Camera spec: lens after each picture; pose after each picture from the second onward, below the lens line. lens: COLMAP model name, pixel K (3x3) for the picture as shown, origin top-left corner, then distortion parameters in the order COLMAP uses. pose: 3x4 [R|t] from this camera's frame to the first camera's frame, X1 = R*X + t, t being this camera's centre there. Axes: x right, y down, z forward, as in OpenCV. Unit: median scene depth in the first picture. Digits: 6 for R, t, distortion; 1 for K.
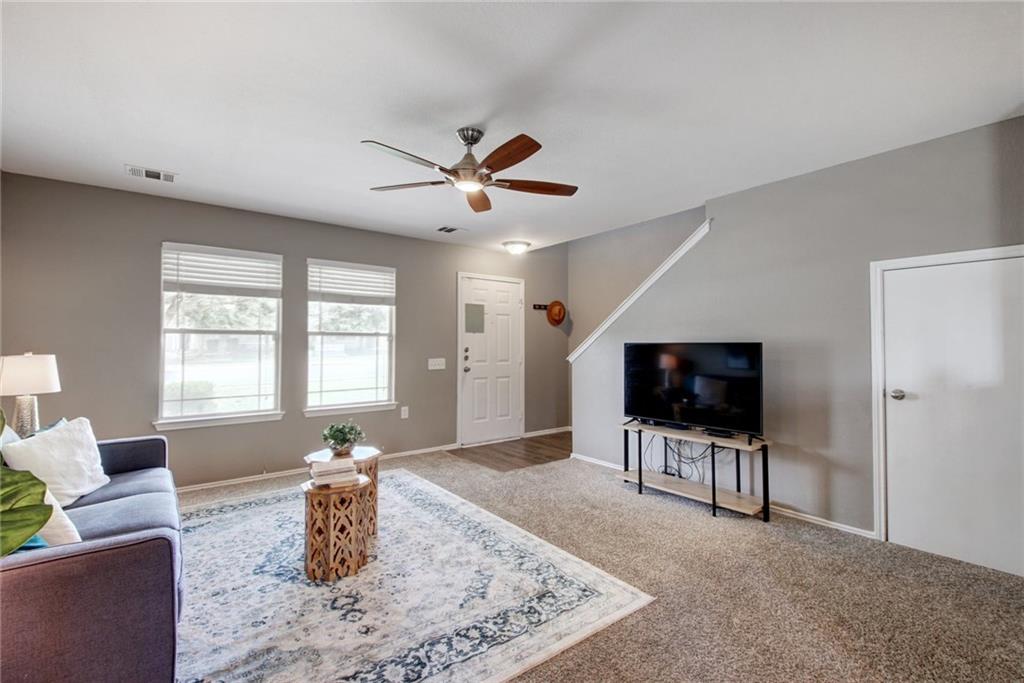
lens RADIAL K [[461.2, 0, 513.8], [0, 461.2, 336.8], [0, 0, 1]] dist [0.059049, -0.033536]
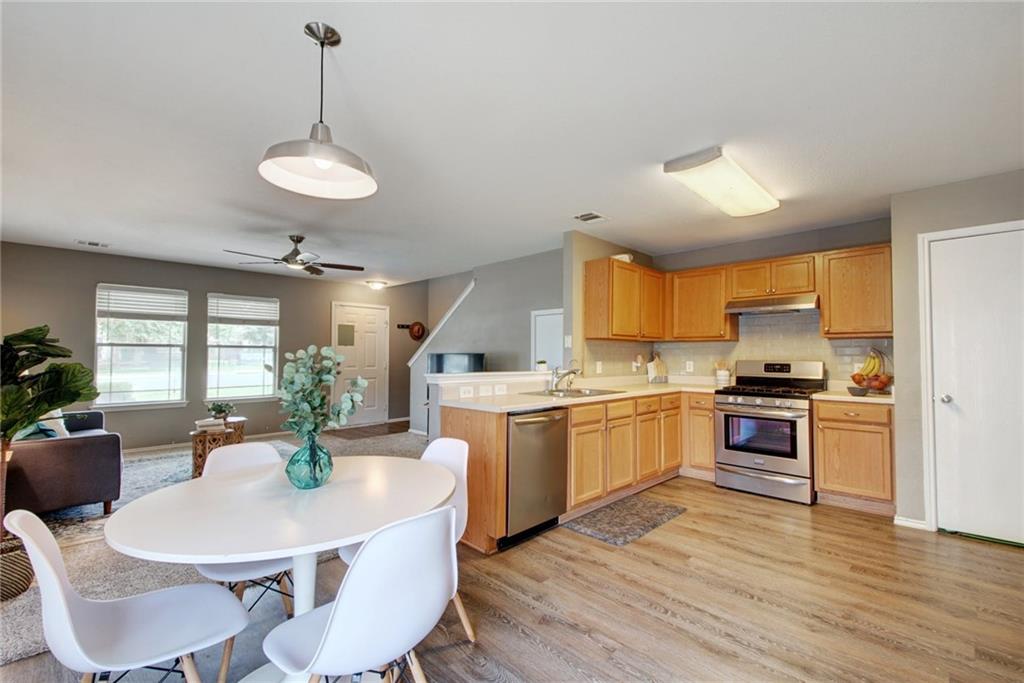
lens RADIAL K [[451.6, 0, 519.1], [0, 451.6, 344.2], [0, 0, 1]] dist [0.058186, -0.030621]
pose [[0.991146, 0.005328, 0.132670, 0.423019], [-0.004661, 0.999975, -0.005334, -0.013932], [-0.132695, 0.004668, 0.991146, -0.698912]]
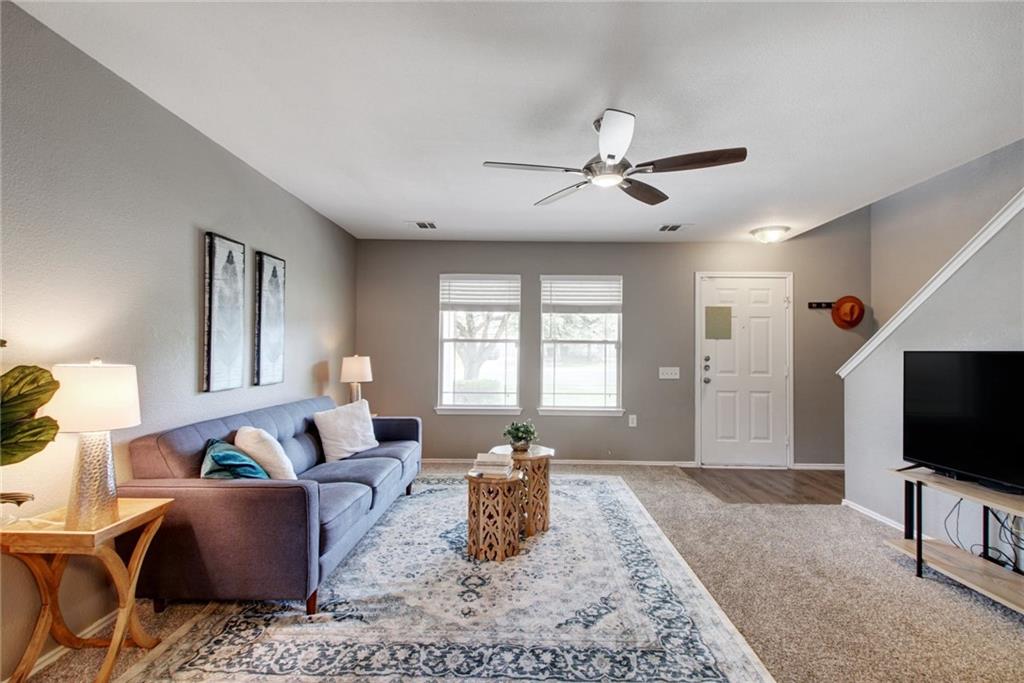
lens RADIAL K [[451.6, 0, 519.1], [0, 451.6, 344.2], [0, 0, 1]] dist [0.058186, -0.030621]
pose [[0.790258, -0.004853, -0.612755, 0.257488], [0.003279, 0.999988, -0.003691, 0.004728], [0.612765, 0.000908, 0.790265, 0.138221]]
